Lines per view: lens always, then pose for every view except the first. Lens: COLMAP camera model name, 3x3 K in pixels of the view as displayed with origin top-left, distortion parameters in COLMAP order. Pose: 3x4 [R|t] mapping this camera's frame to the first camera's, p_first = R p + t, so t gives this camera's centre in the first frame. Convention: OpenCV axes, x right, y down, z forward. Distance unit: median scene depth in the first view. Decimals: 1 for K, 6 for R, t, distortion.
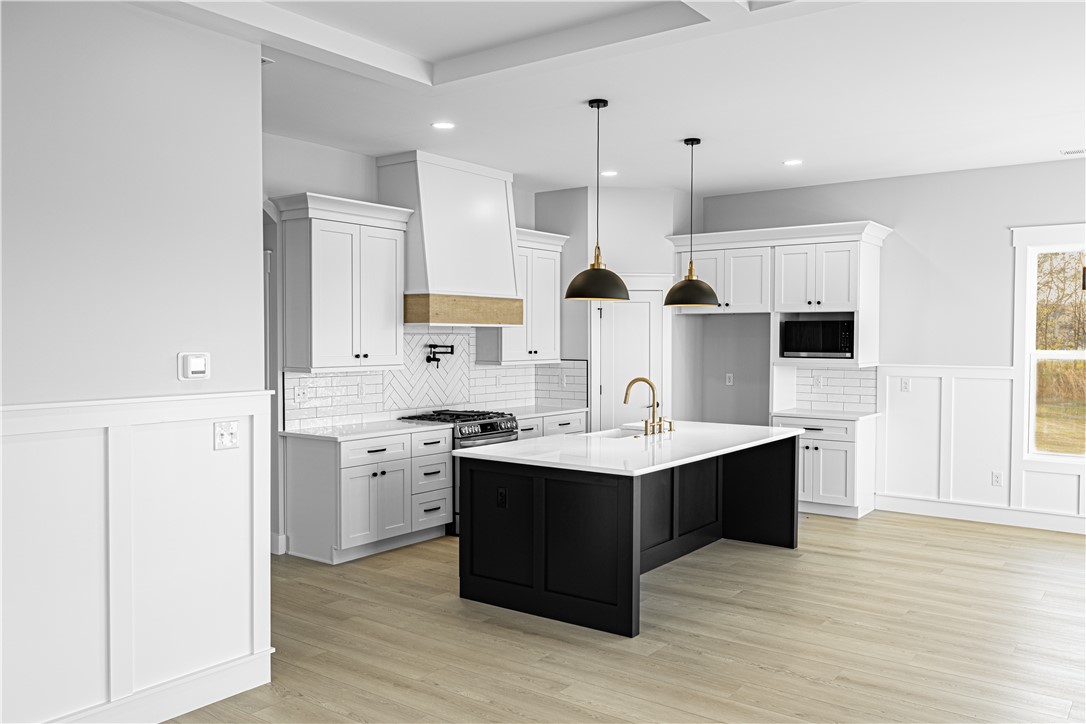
lens RADIAL K [[865.6, 0, 548.3], [0, 865.6, 366.2], [0, 0, 1]] dist [-0.002796, 0.017053]
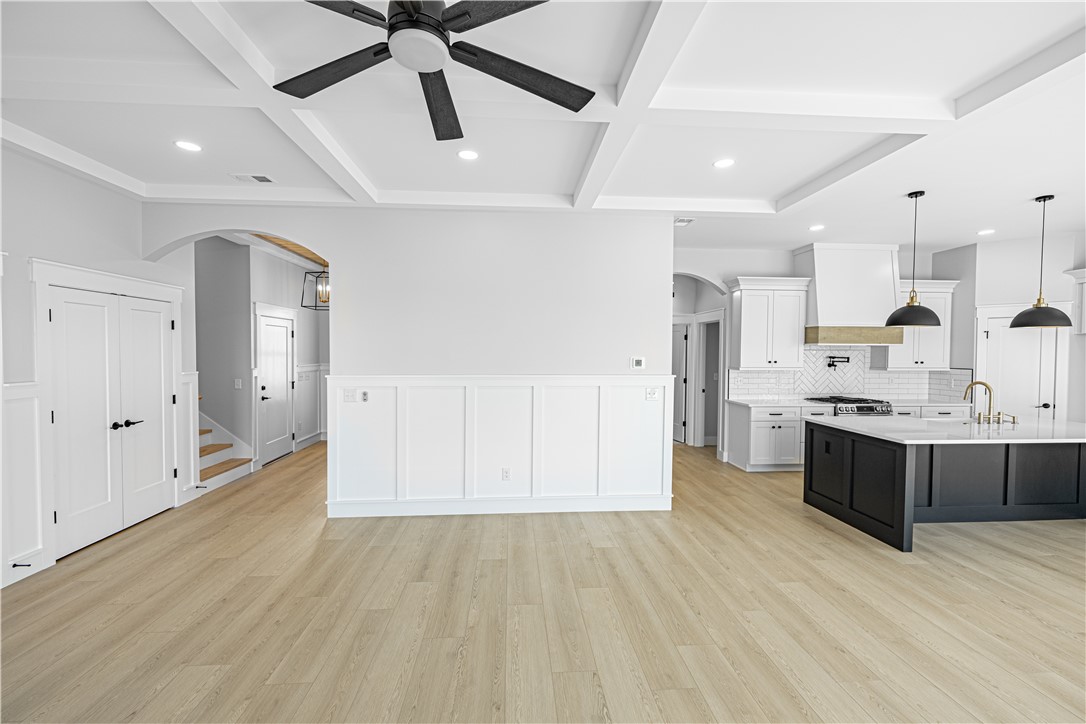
lens RADIAL K [[459.4, 0, 541.2], [0, 459.4, 364.9], [0, 0, 1]] dist [0.002296, -0.000003]
pose [[0.646577, 0.023615, -0.762483, 0.187312], [-0.029992, 0.999535, 0.005524, 0.003268], [0.762259, 0.019297, 0.646984, 0.002590]]
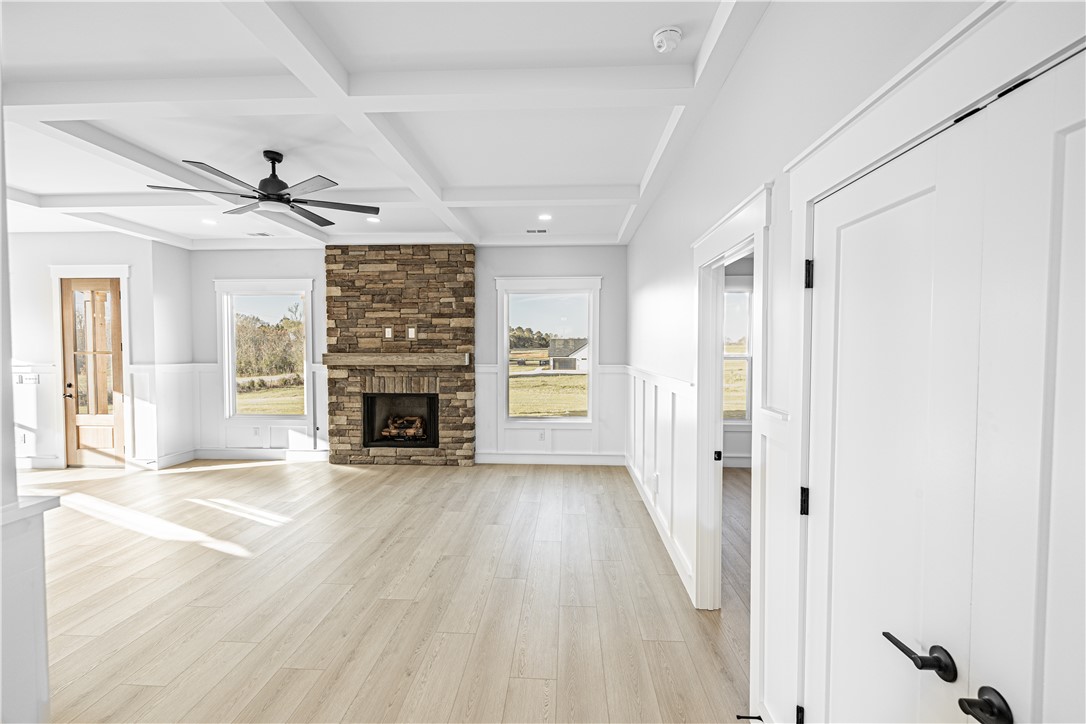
lens RADIAL K [[459.4, 0, 531.3], [0, 459.4, 357.7], [0, 0, 1]] dist [0.002296, -0.000003]
pose [[-0.530854, -0.026095, 0.847061, -0.603614], [0.025376, 0.998588, 0.046666, -0.005401], [-0.847083, 0.046268, -0.529442, 0.141327]]
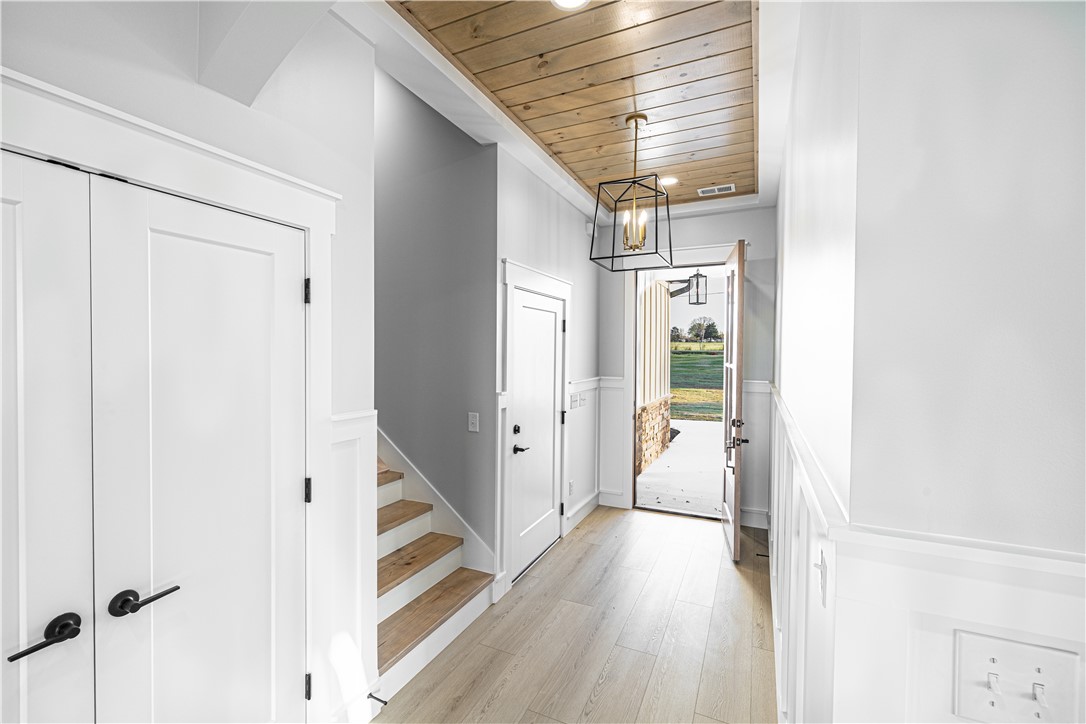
lens RADIAL K [[459.4, 0, 544.6], [0, 459.4, 368.1], [0, 0, 1]] dist [0.002296, -0.000003]
pose [[0.203309, 0.029605, -0.978667, -0.373458], [-0.032872, 0.999186, 0.023397, -0.002768], [0.978563, 0.027414, 0.204116, 0.098212]]
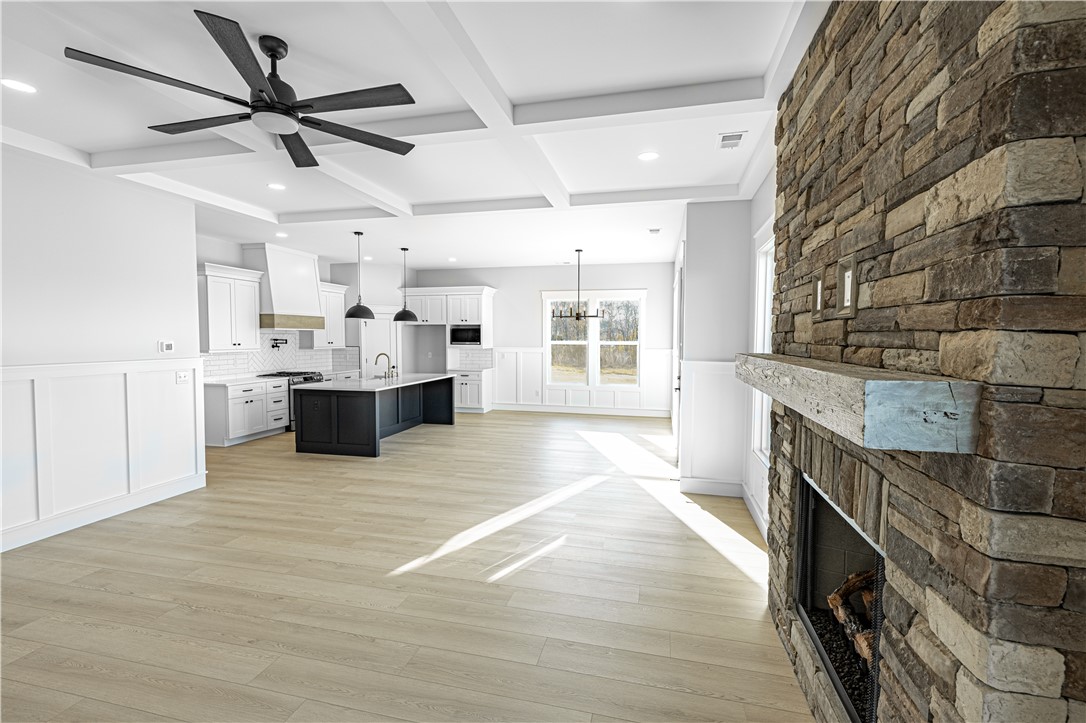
lens RADIAL K [[484.6, 0, 547.5], [0, 484.6, 361.9], [0, 0, 1]] dist [-0.000419, 0.001122]
pose [[0.921121, -0.019728, 0.388776, 0.009702], [0.012577, 0.999702, 0.020930, 0.012975], [-0.389073, -0.014390, 0.921095, -0.290868]]
